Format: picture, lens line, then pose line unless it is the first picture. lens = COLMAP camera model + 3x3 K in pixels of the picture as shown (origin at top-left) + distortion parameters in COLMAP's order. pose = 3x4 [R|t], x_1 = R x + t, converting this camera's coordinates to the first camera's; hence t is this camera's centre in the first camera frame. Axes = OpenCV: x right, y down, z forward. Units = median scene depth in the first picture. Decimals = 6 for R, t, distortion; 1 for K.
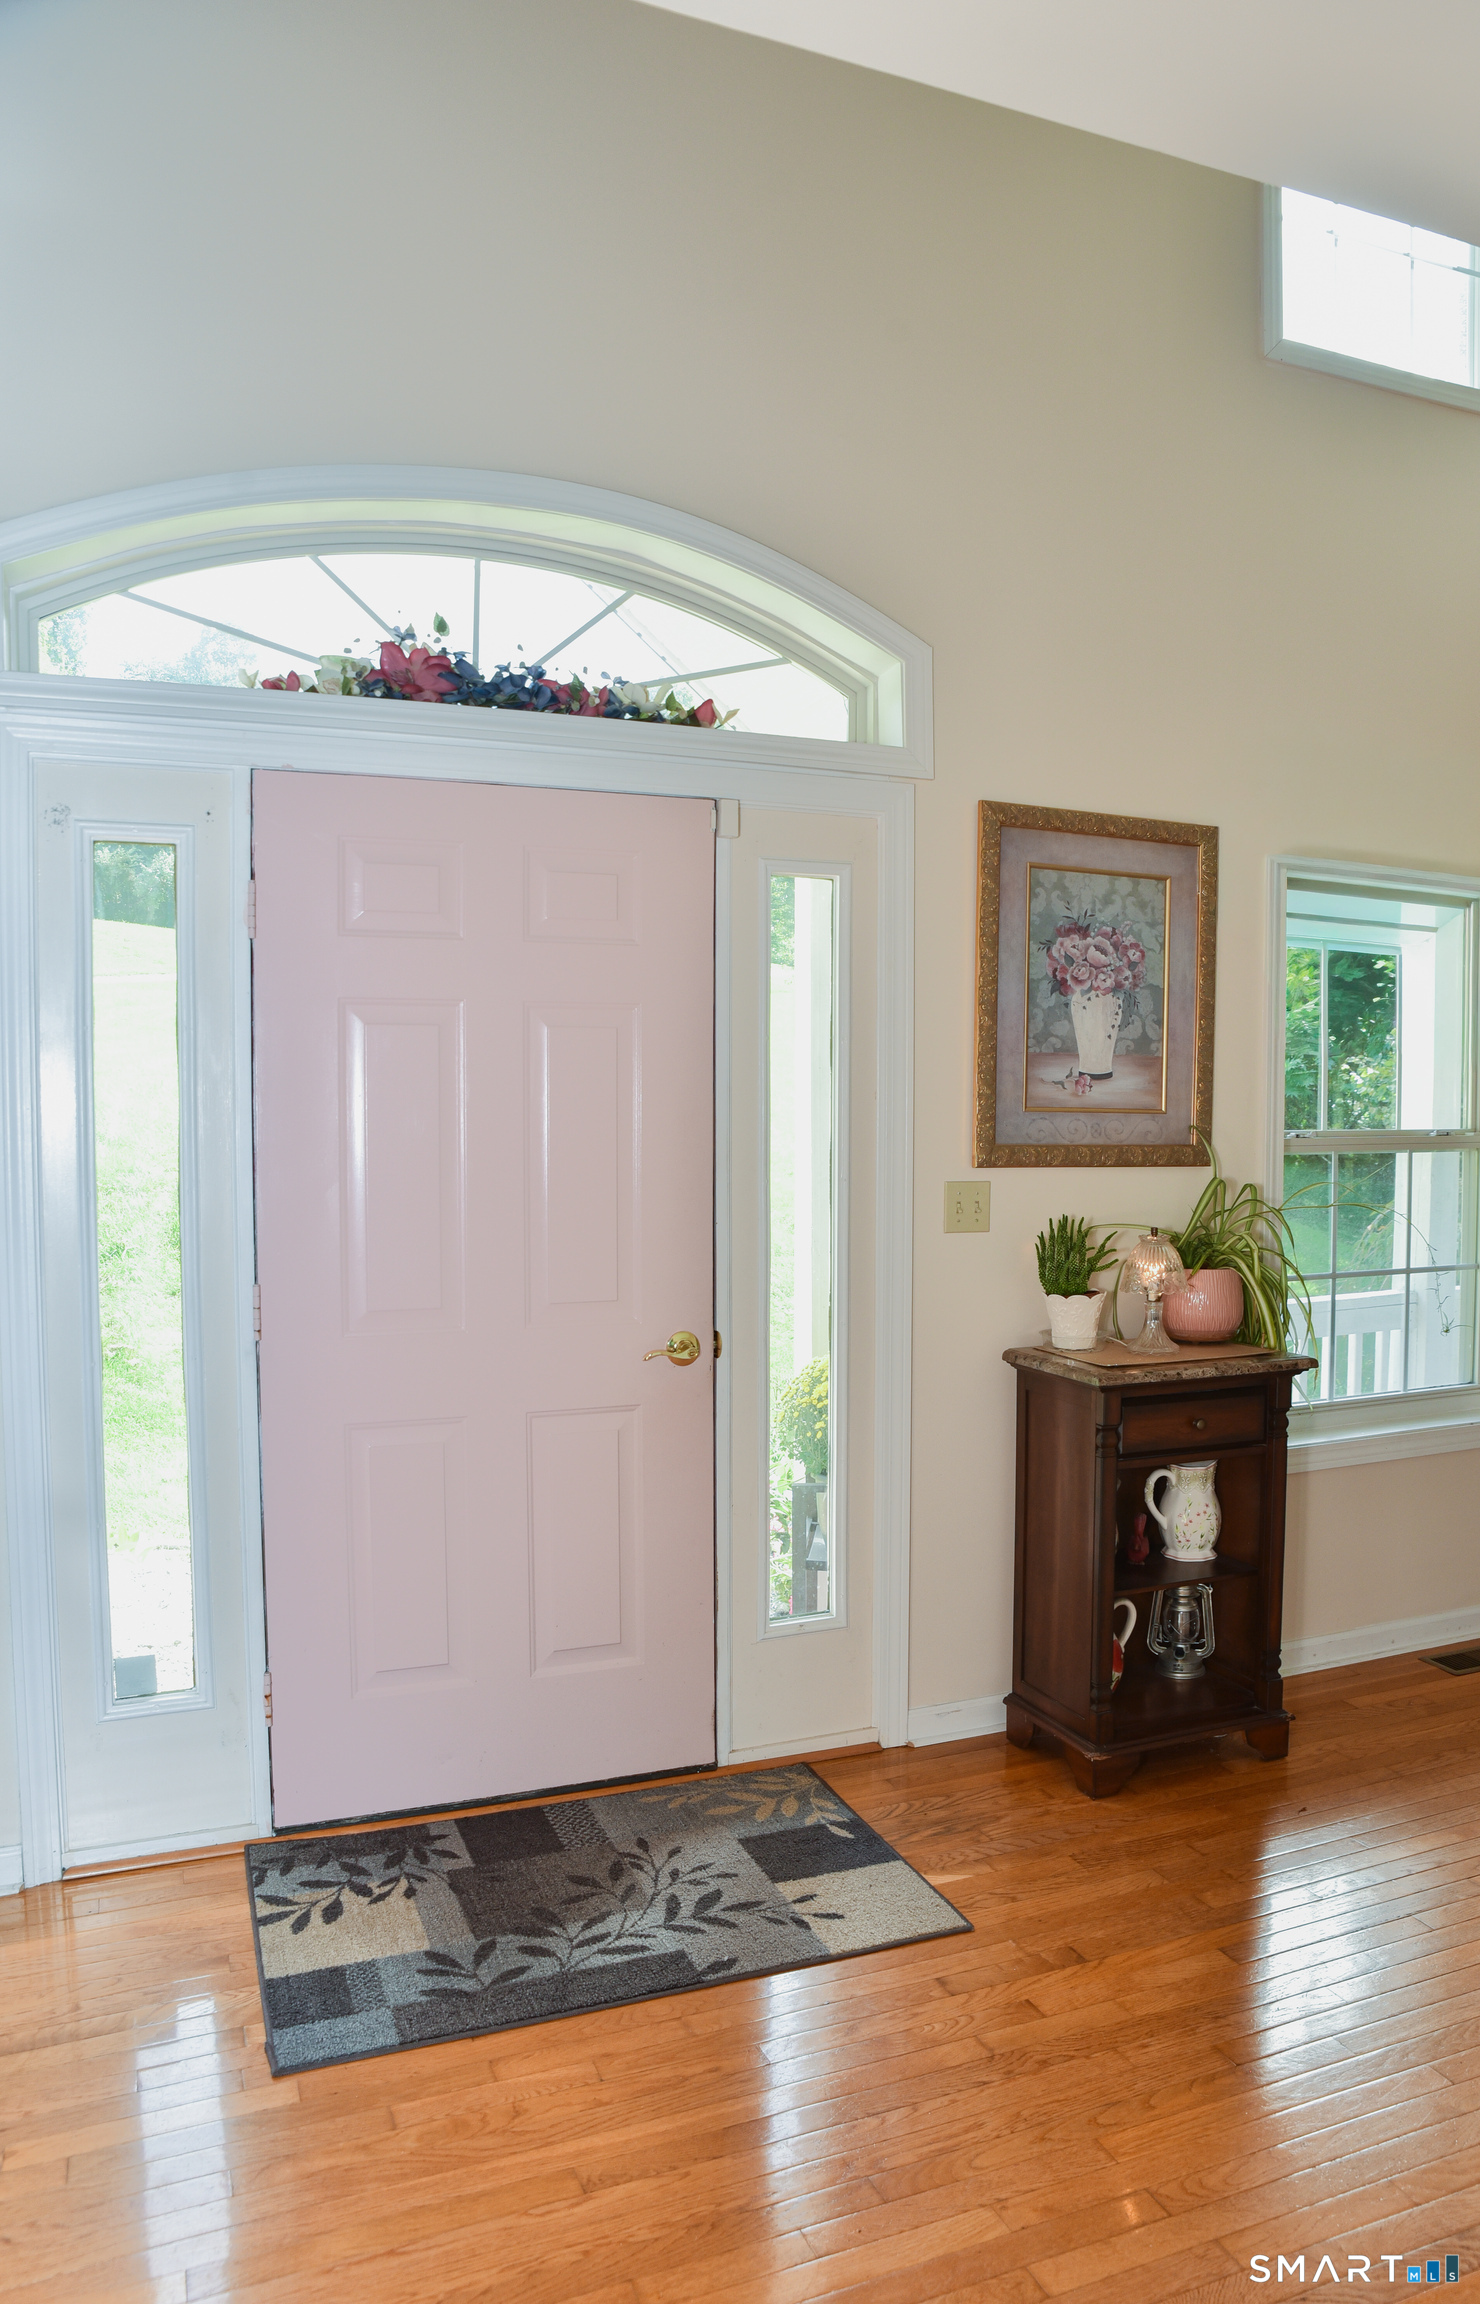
lens RADIAL K [[1712.8, 0, 738.7], [0, 1712.8, 1192.2], [0, 0, 1]] dist [-0.143862, 0.000762]
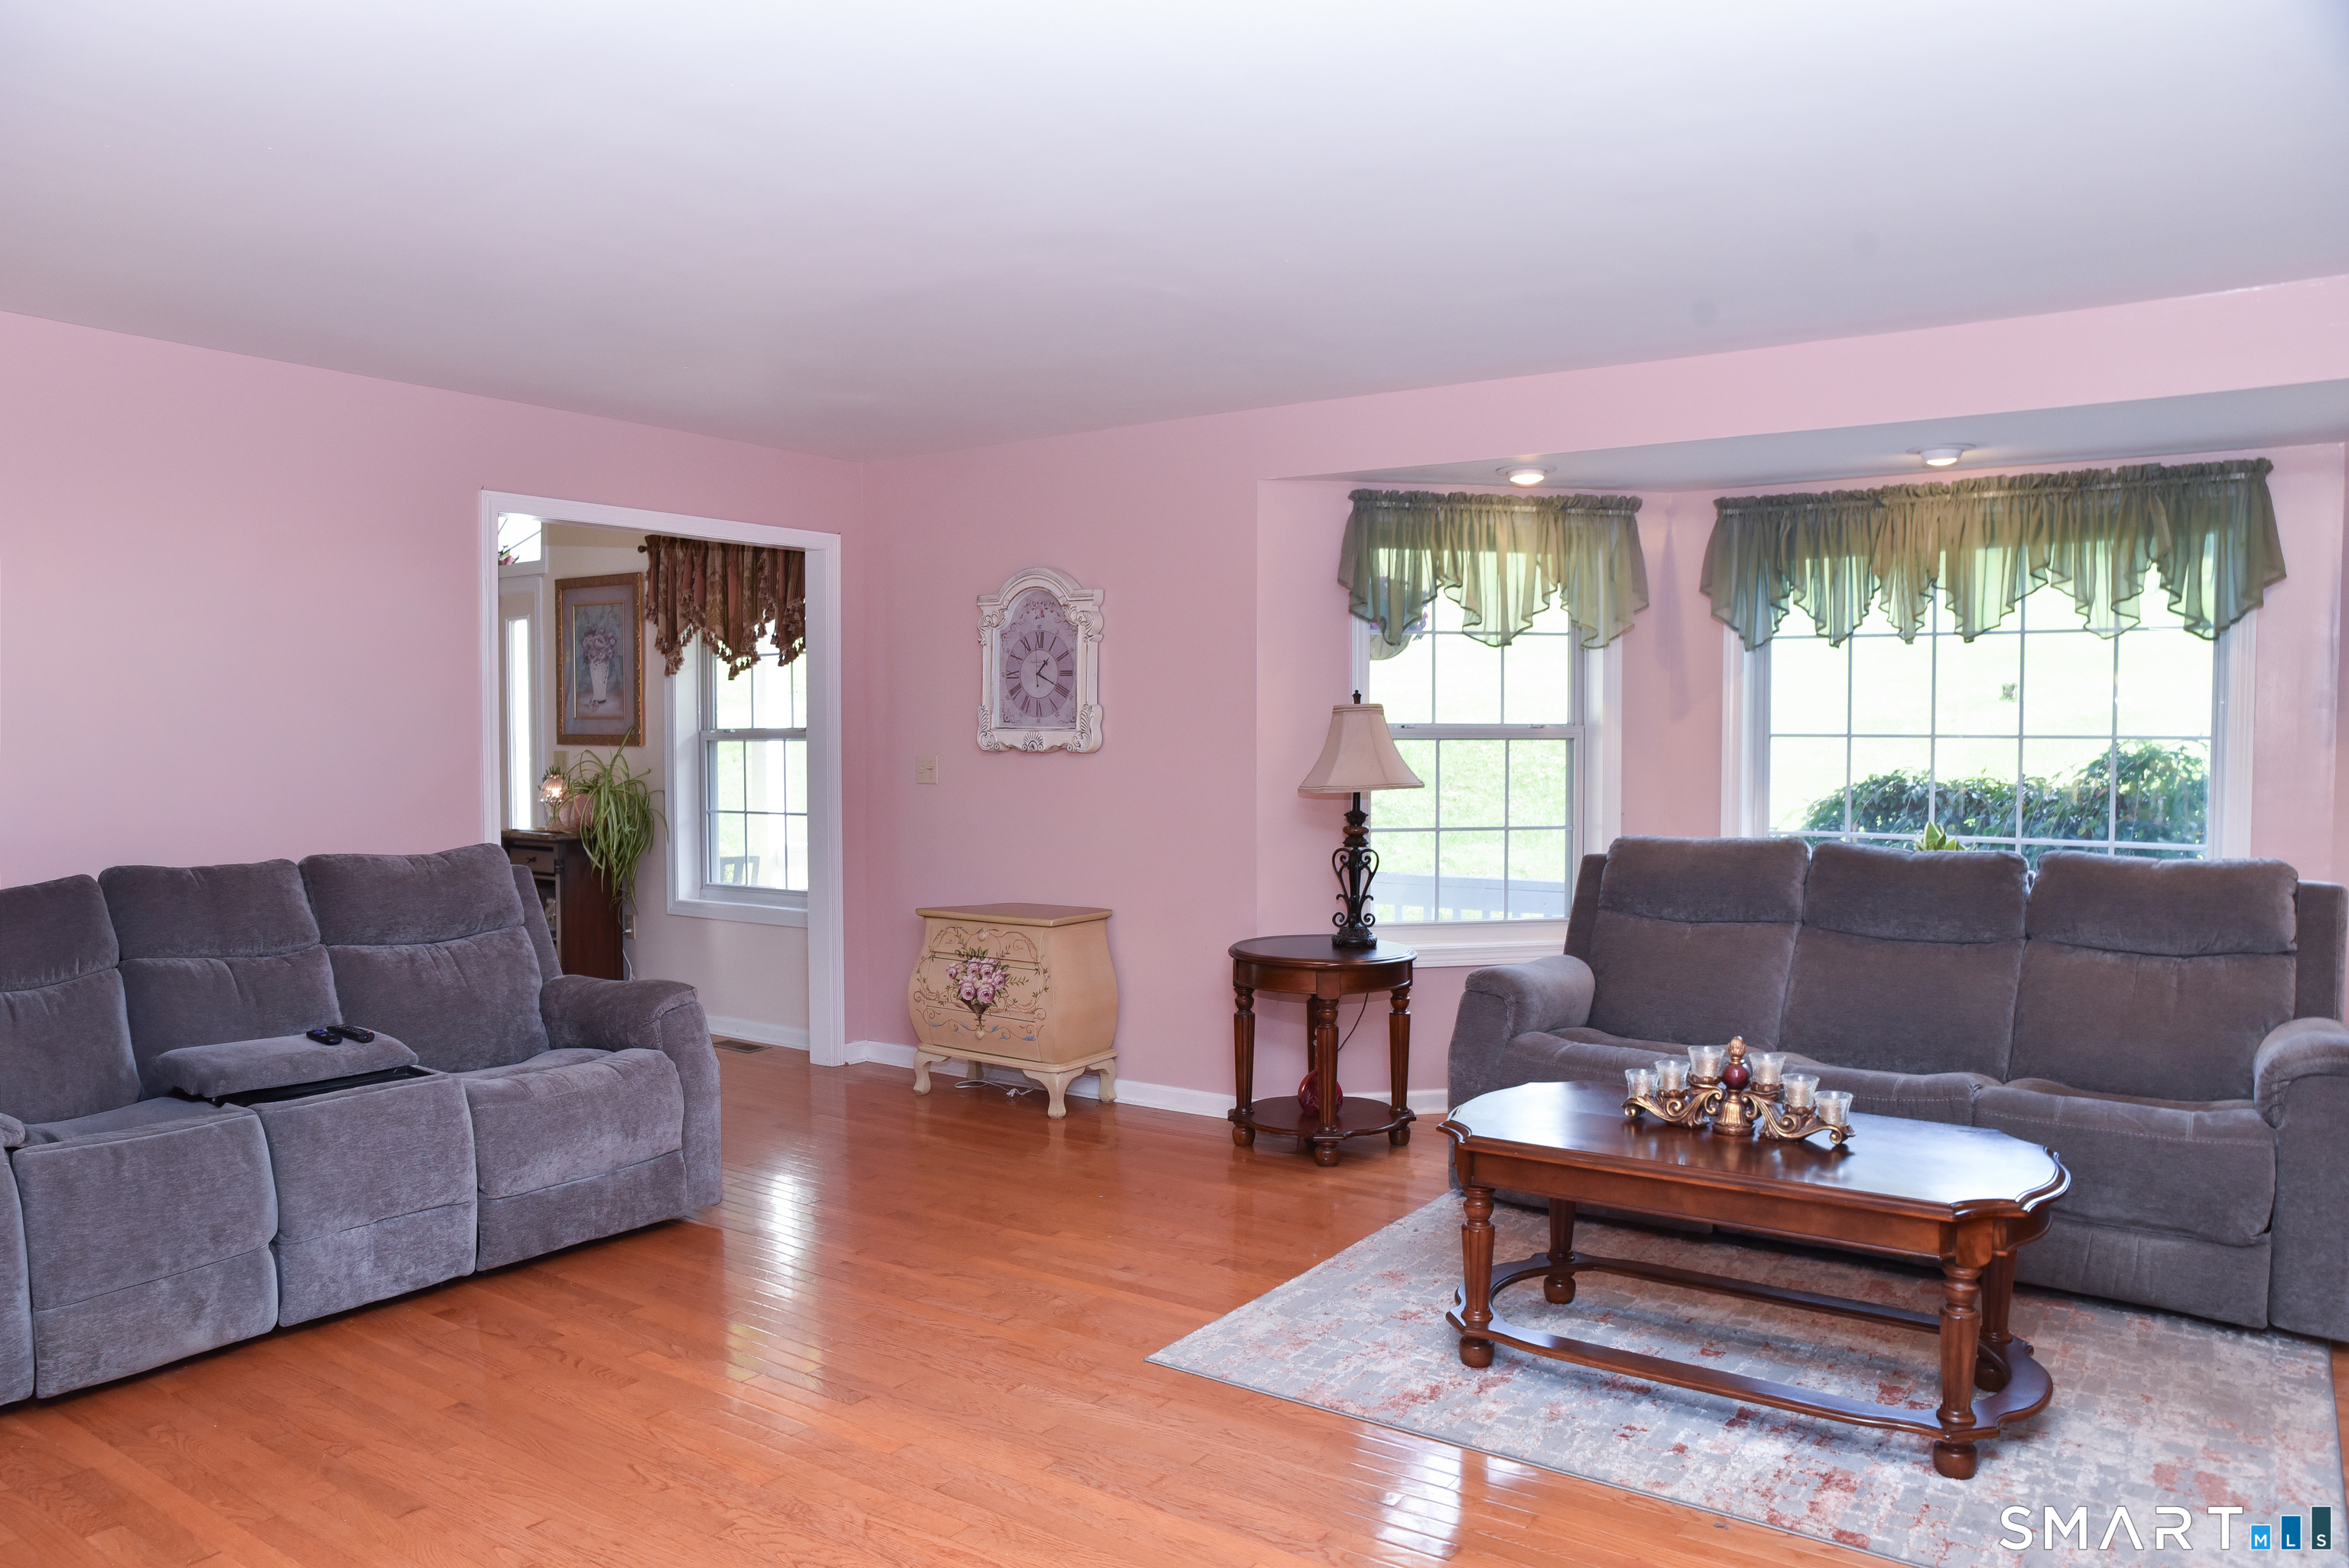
lens RADIAL K [[1609.4, 0, 1174.5], [0, 1609.4, 784.0], [0, 0, 1]] dist [-0.094156, 0.001072]
pose [[0.516604, 0.024666, -0.855869, 2.295741], [-0.043354, 0.999056, 0.002624, -0.003175], [0.855126, 0.035749, 0.517185, 0.614086]]
